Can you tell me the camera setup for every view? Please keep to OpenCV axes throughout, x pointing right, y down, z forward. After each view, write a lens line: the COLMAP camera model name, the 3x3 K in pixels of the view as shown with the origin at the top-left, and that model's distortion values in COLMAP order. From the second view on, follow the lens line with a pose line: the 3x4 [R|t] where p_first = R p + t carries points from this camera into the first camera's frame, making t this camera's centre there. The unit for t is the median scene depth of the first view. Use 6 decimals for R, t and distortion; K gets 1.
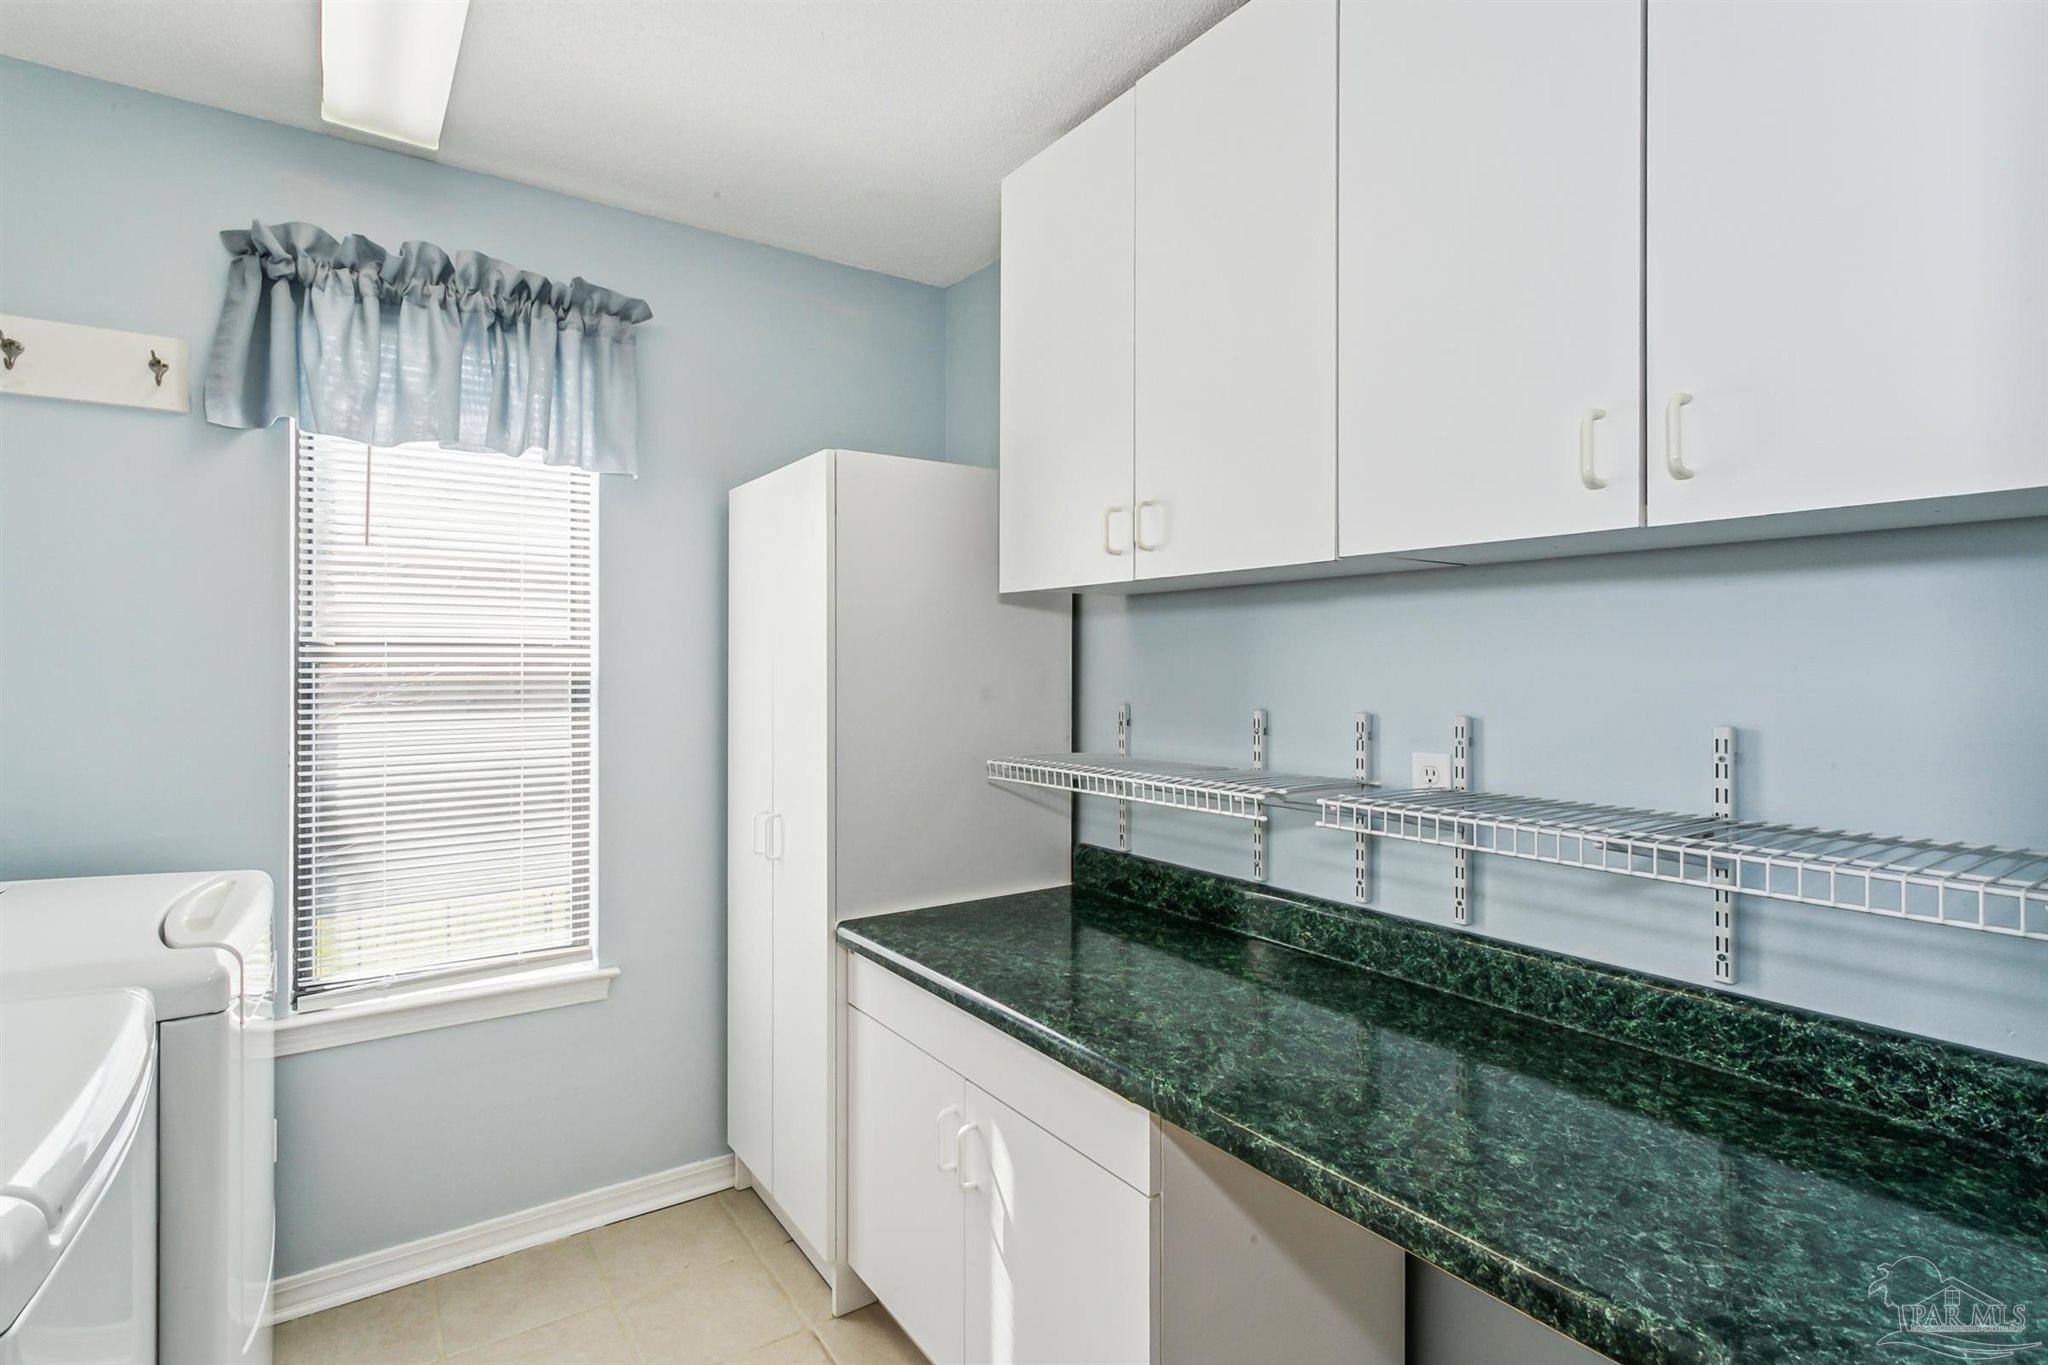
lens RADIAL K [[972.4, 0, 1018.2], [0, 972.4, 663.1], [0, 0, 1]] dist [0.000166, 0.000800]
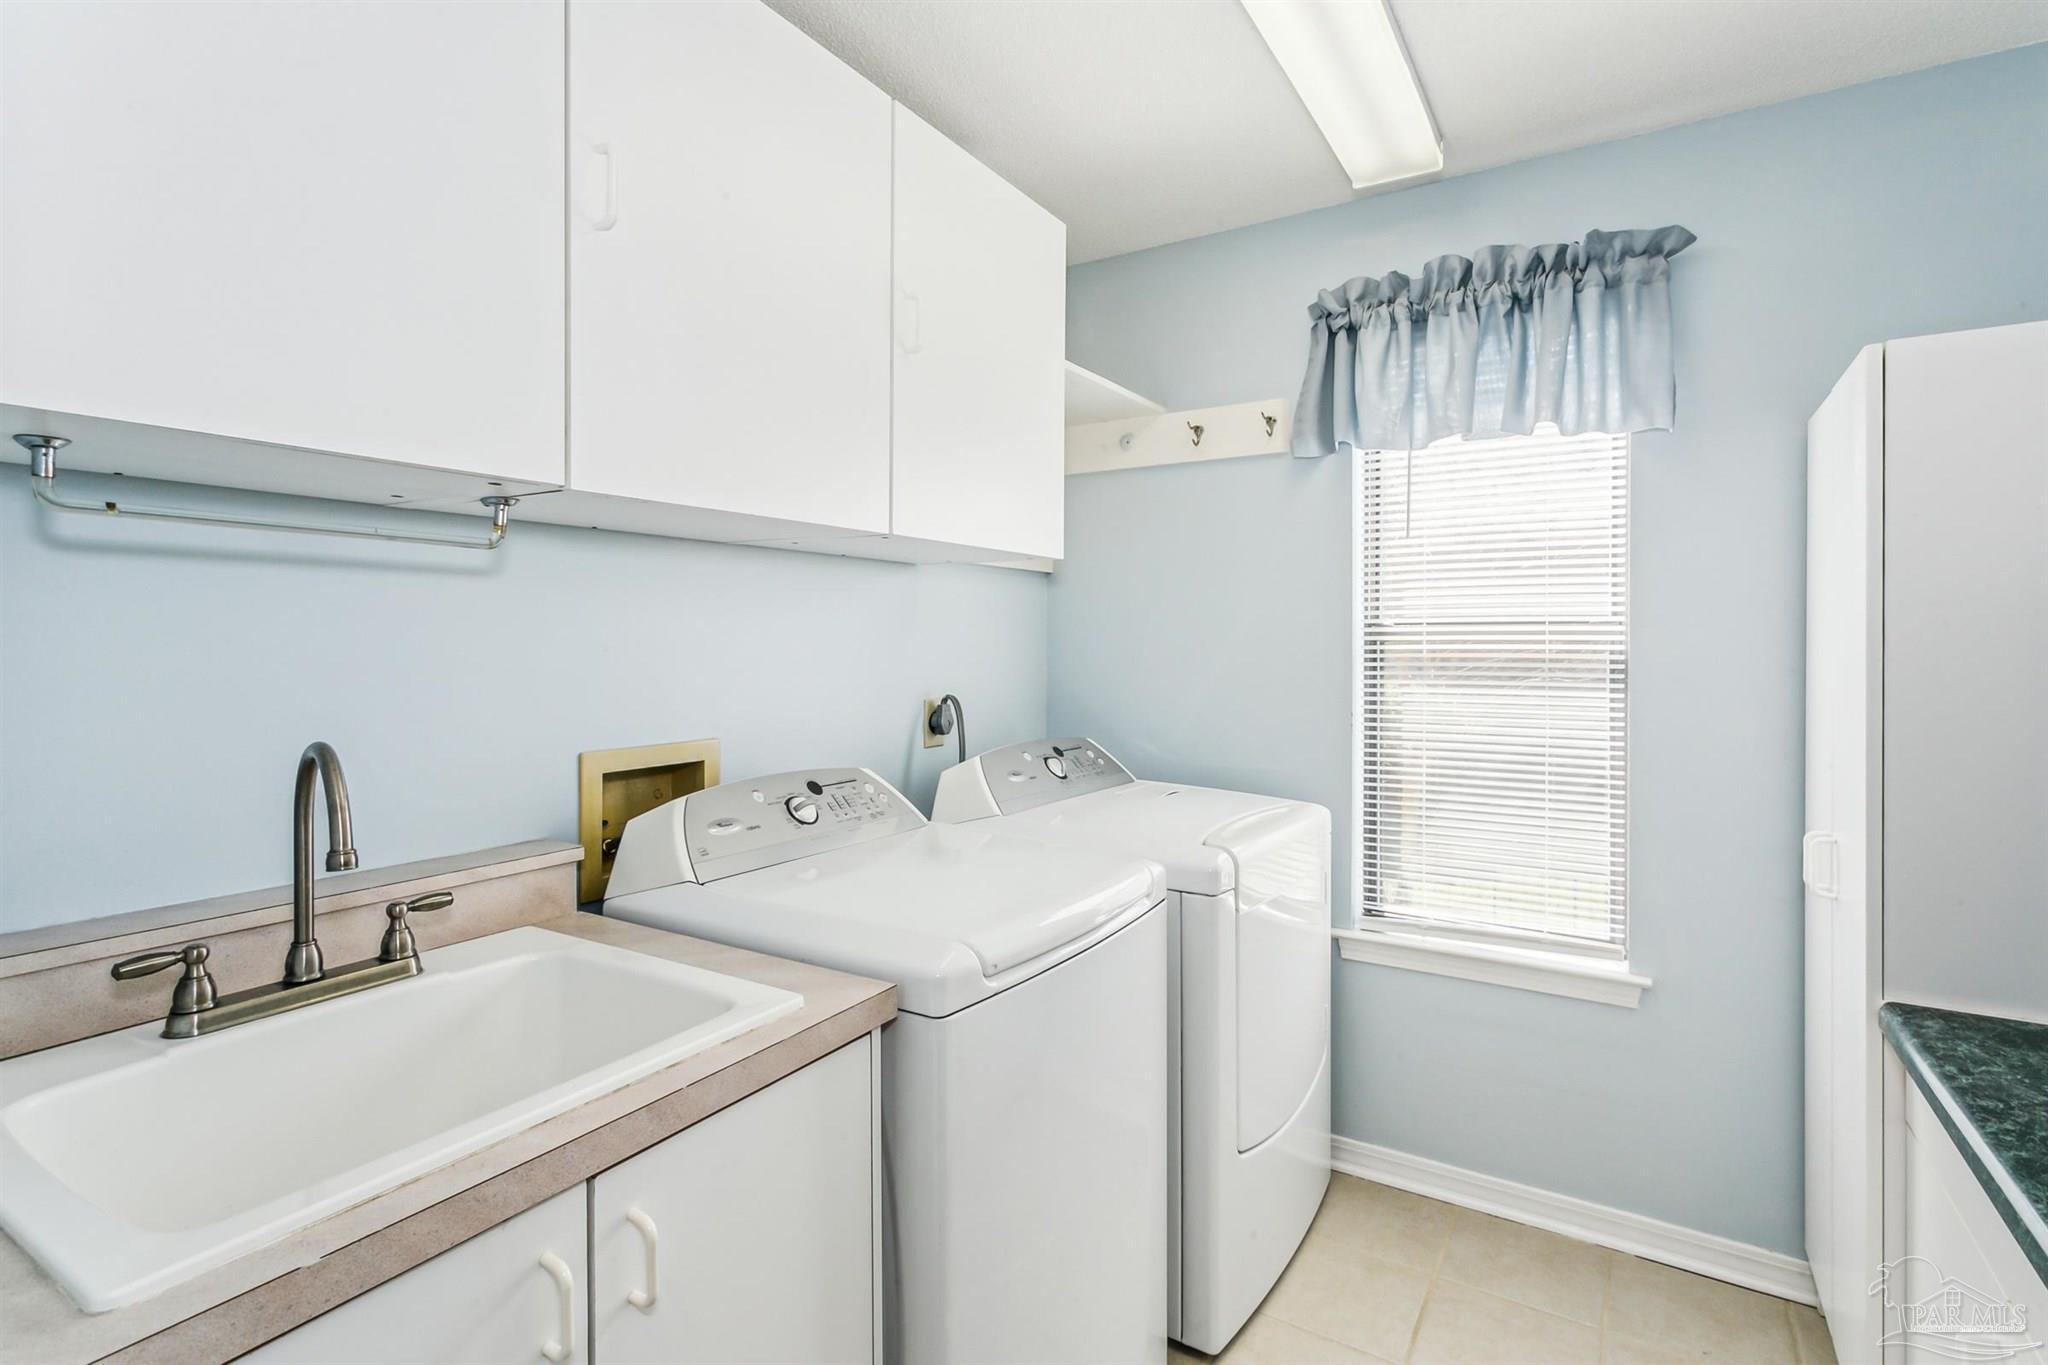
lens RADIAL K [[969.3, 0, 1031.1], [0, 969.3, 648.4], [0, 0, 1]] dist [-0.001355, -0.000026]
pose [[0.413899, 0.006078, -0.910303, 0.182803], [0.001146, 0.999973, 0.007197, -0.000035], [0.910322, -0.004022, 0.413881, 0.119467]]
